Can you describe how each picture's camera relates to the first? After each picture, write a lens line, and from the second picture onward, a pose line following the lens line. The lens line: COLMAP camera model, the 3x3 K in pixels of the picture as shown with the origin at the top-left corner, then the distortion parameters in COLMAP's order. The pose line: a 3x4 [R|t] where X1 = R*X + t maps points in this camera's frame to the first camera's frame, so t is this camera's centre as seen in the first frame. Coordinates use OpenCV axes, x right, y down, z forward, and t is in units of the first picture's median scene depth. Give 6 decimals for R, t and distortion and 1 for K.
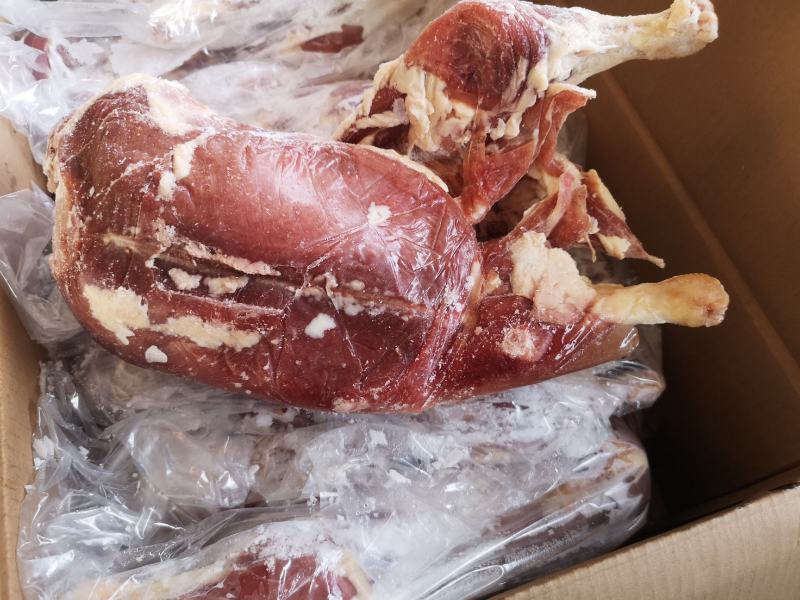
lens RADIAL K [[624.8, 0, 400.0], [0, 624.8, 300.0], [0, 0, 1]] dist [0.009925, -0.011485]
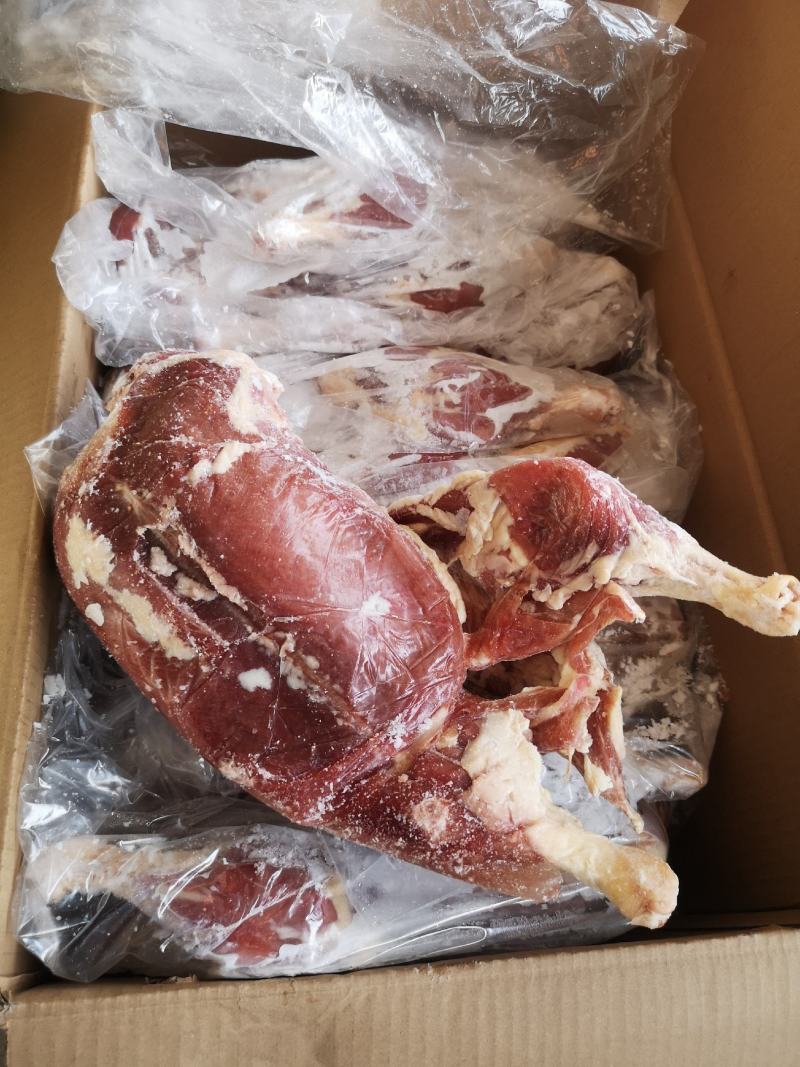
lens RADIAL K [[833.3, 0, 400.0], [0, 833.3, 533.5], [0, 0, 1]] dist [0.009925, -0.011485]
pose [[0.852254, 0.501066, -0.150322, 0.127708], [-0.518694, 0.846726, -0.118367, -0.103661], [0.067972, 0.178850, 0.981526, -0.218948]]
